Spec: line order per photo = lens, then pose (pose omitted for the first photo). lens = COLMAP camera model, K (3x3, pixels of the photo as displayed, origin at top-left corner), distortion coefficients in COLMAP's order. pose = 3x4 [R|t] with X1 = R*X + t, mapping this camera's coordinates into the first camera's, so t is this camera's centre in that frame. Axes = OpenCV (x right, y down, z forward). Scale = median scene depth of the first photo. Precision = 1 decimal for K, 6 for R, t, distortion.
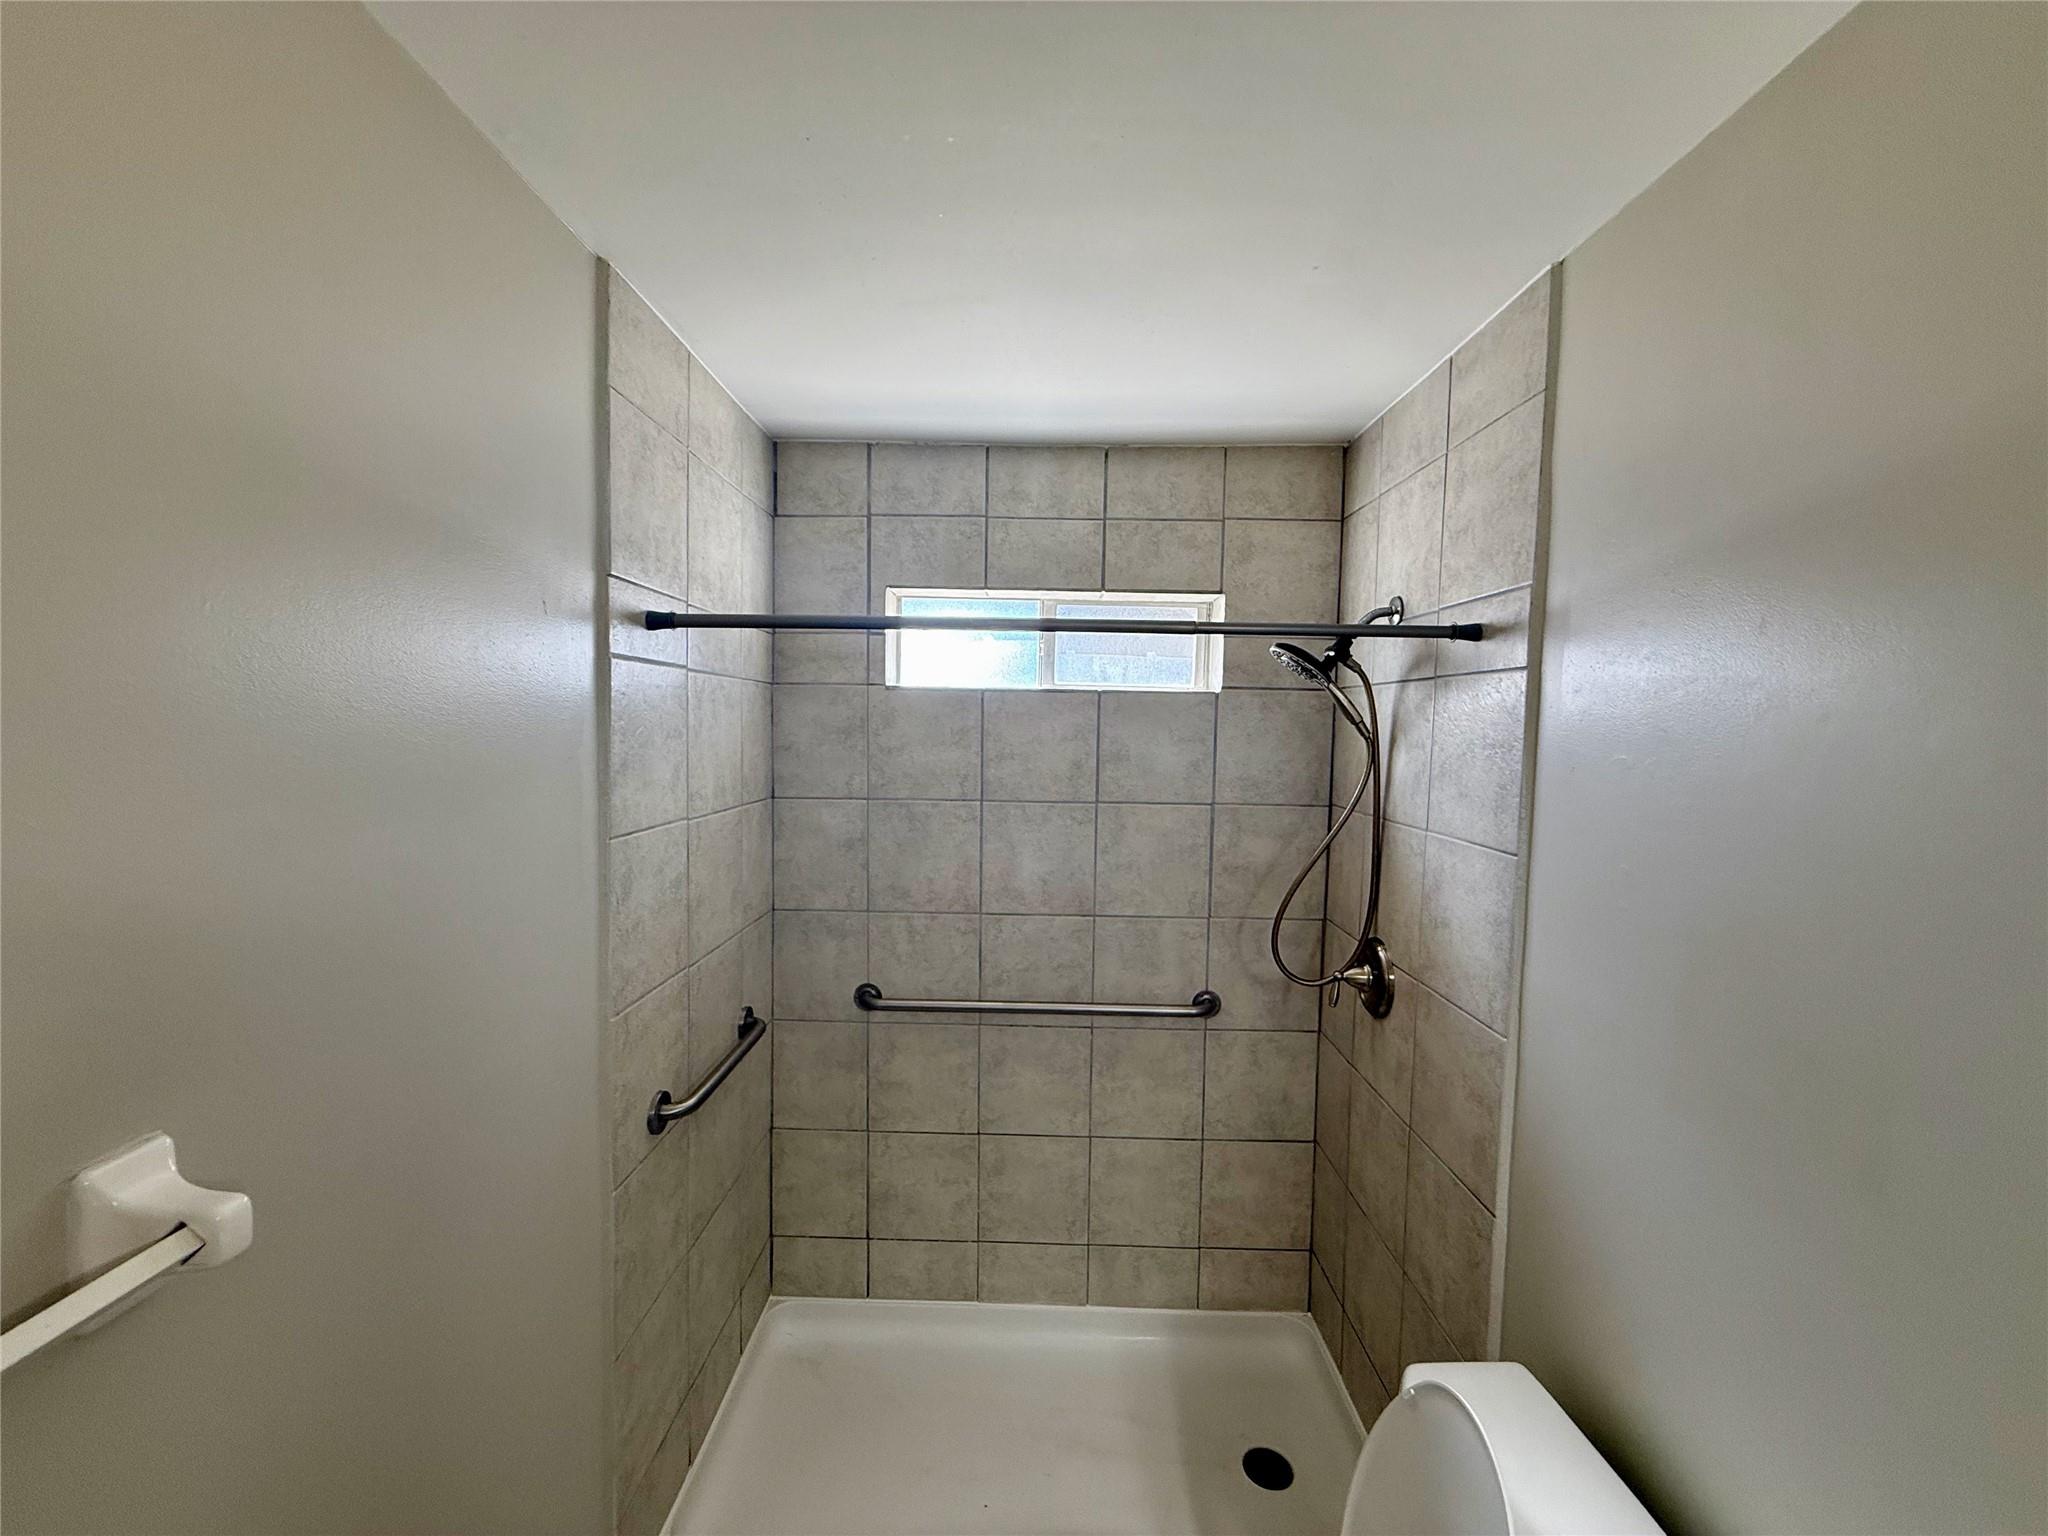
lens RADIAL K [[818.1, 0, 1018.7], [0, 818.1, 770.6], [0, 0, 1]] dist [-0.000362, 0.000090]
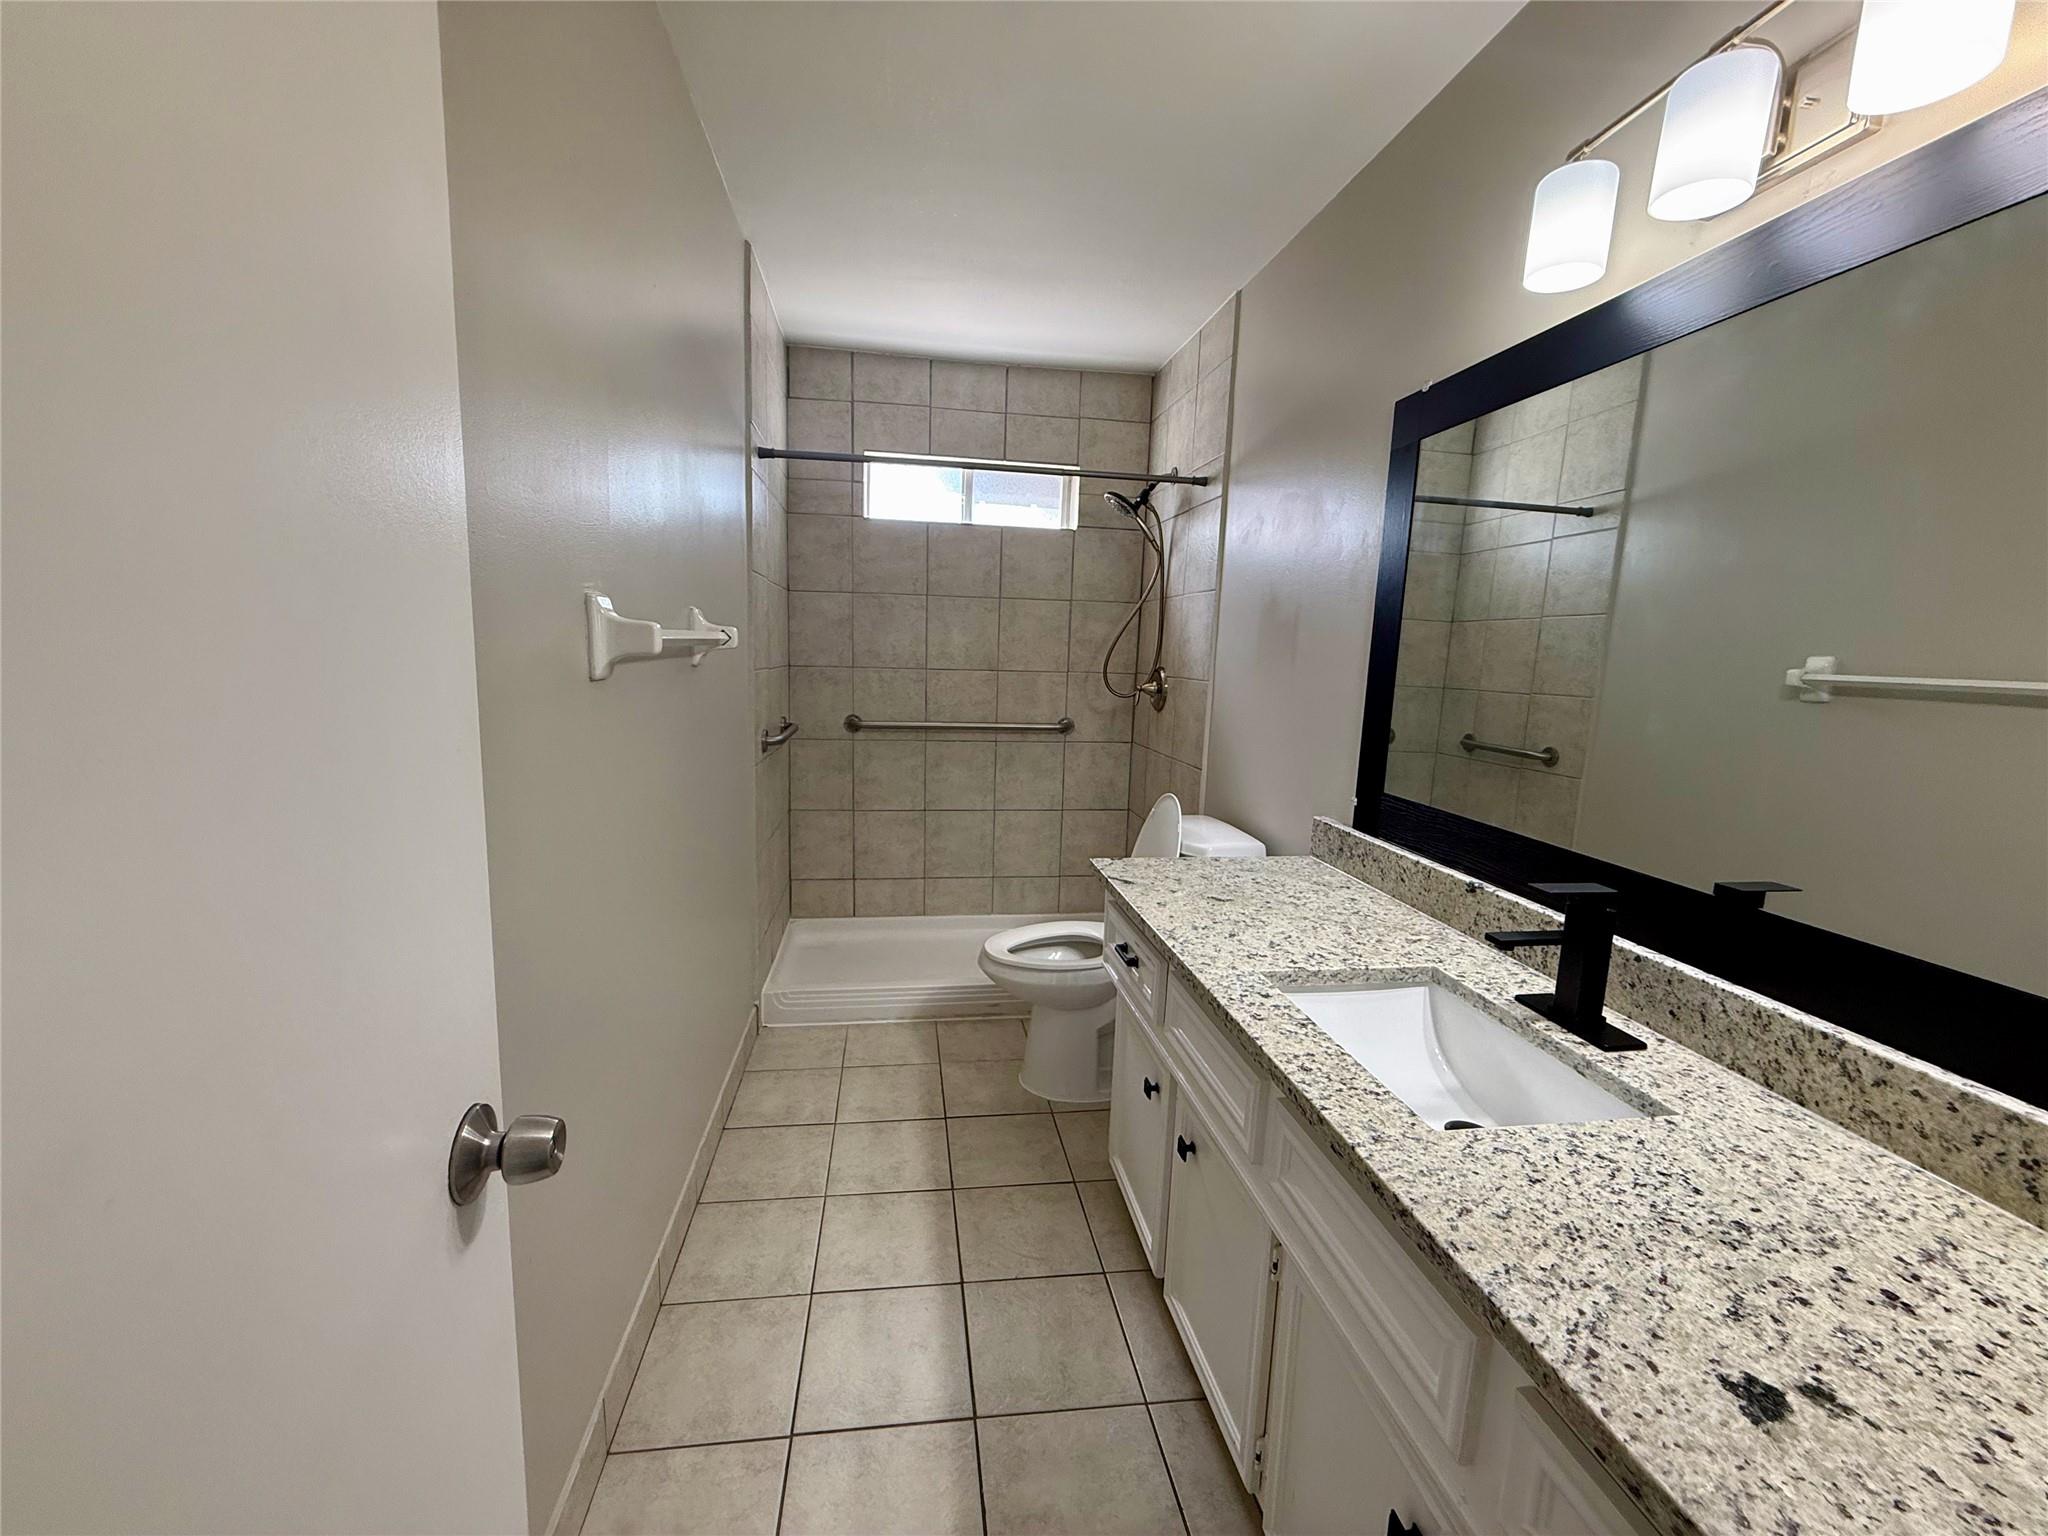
lens RADIAL K [[818.1, 0, 1018.2], [0, 818.1, 769.7], [0, 0, 1]] dist [-0.000362, 0.000090]
pose [[0.985976, -0.010973, 0.166528, -0.139262], [-0.004926, 0.995488, 0.094763, 0.222852], [-0.166816, -0.094254, 0.981473, -0.603981]]
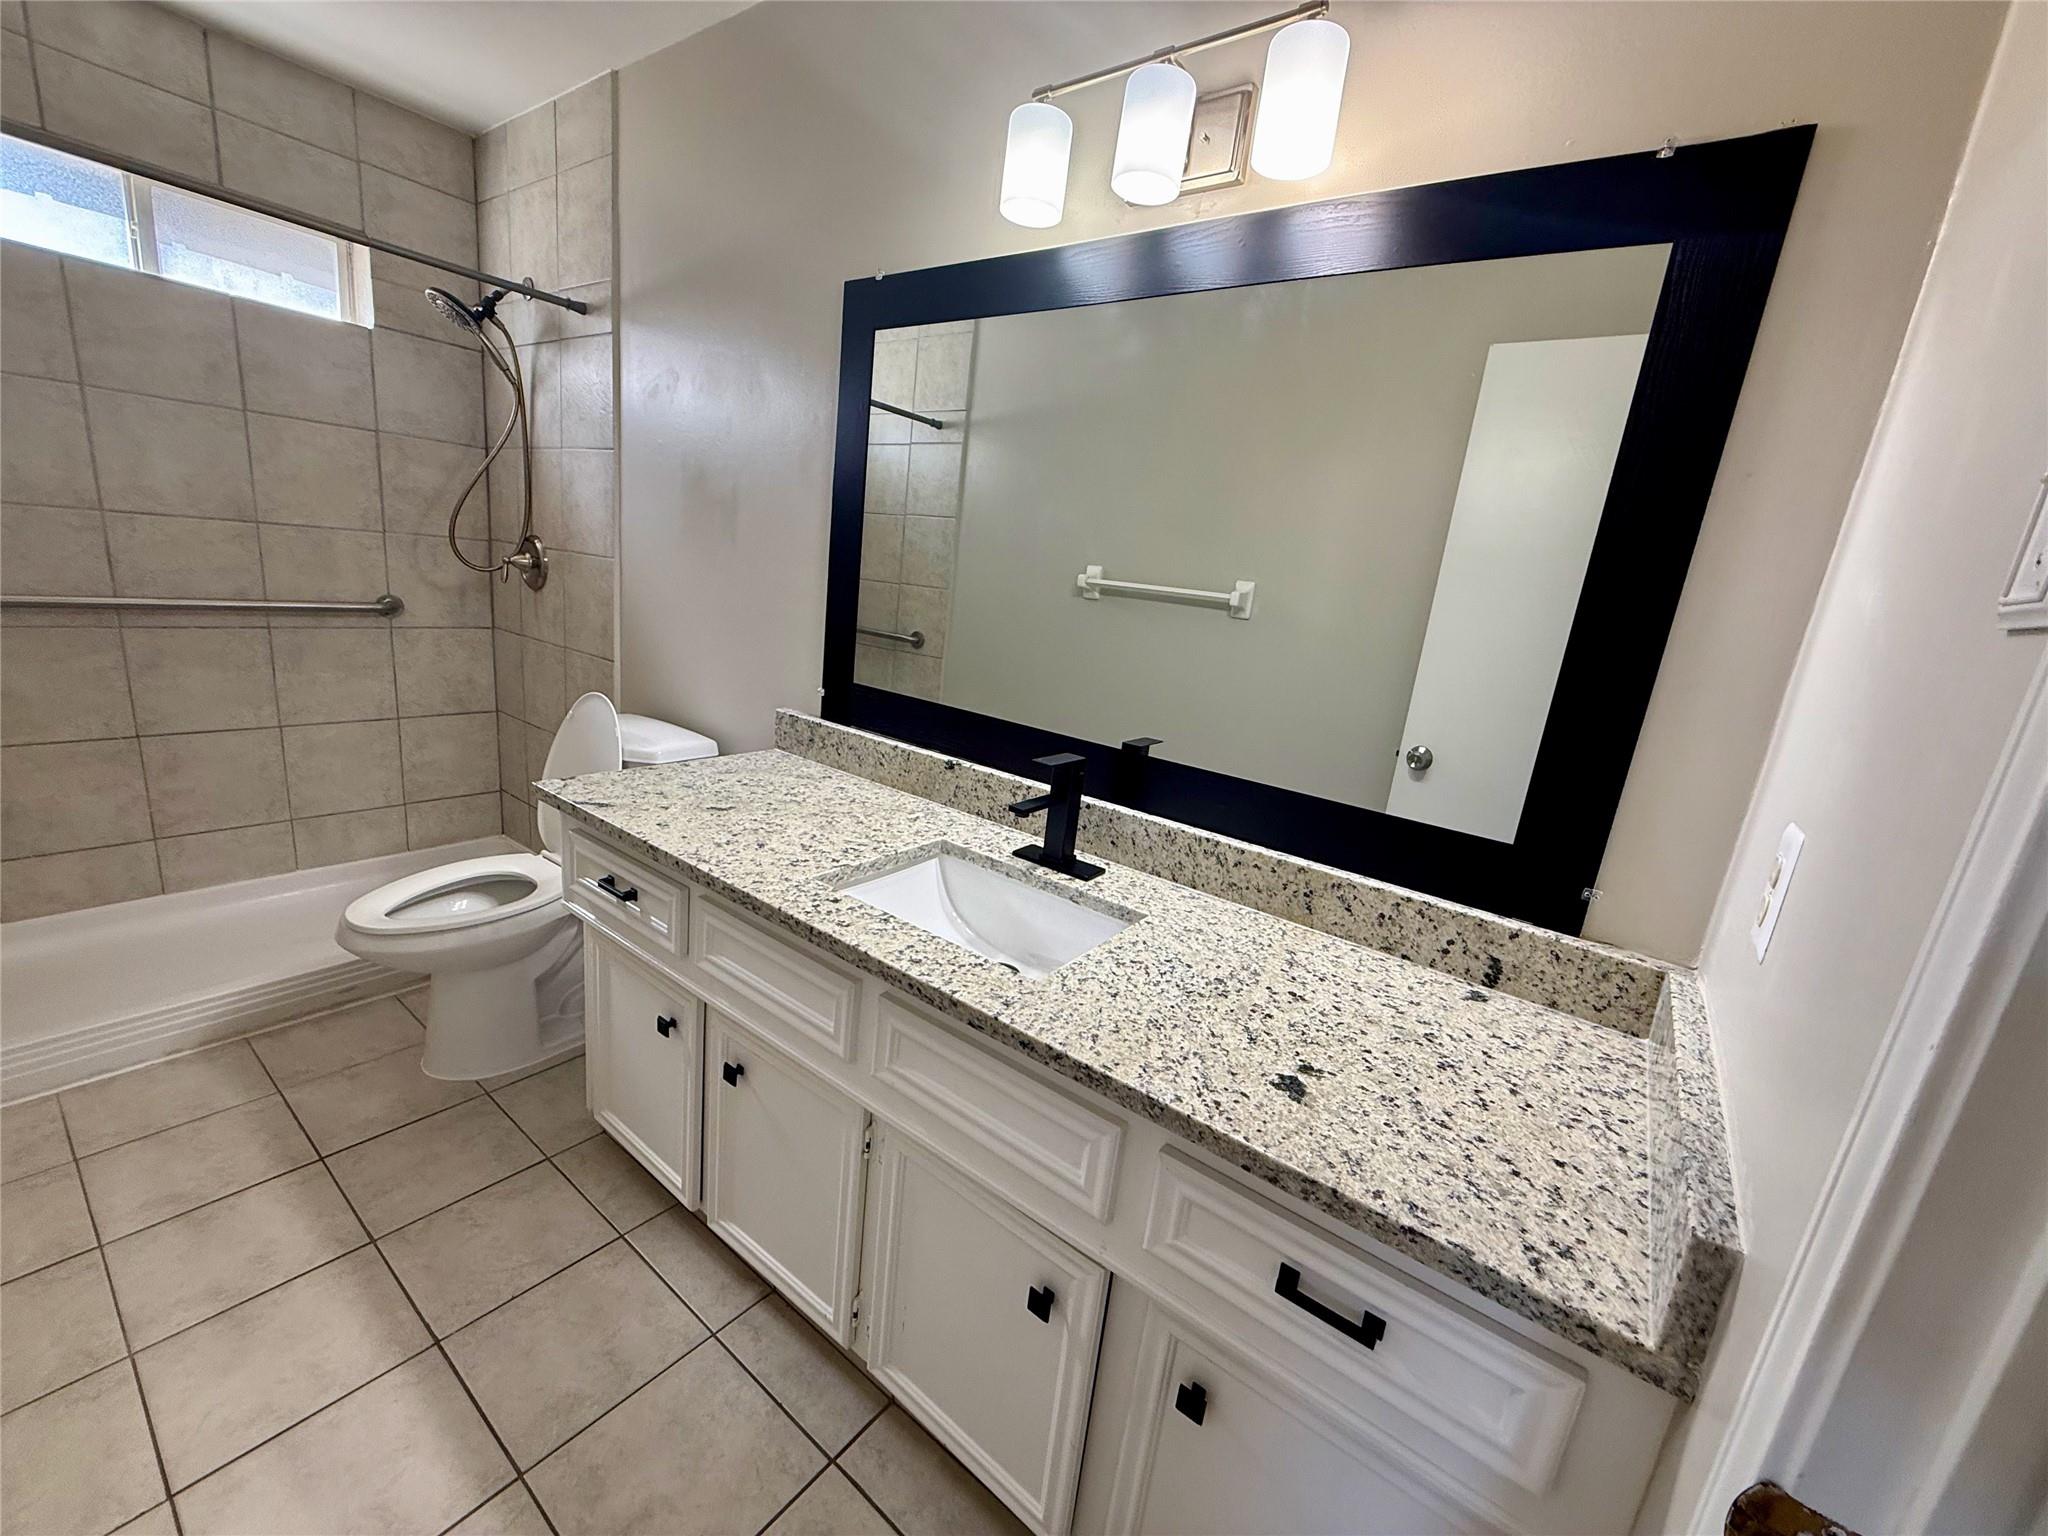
lens RADIAL K [[818.1, 0, 1019.1], [0, 818.1, 769.3], [0, 0, 1]] dist [-0.000362, 0.000090]
pose [[0.583297, -0.149426, 0.798396, -0.238189], [-0.048973, 0.974675, 0.218197, 0.214705], [-0.810781, -0.166373, 0.561207, -0.496222]]
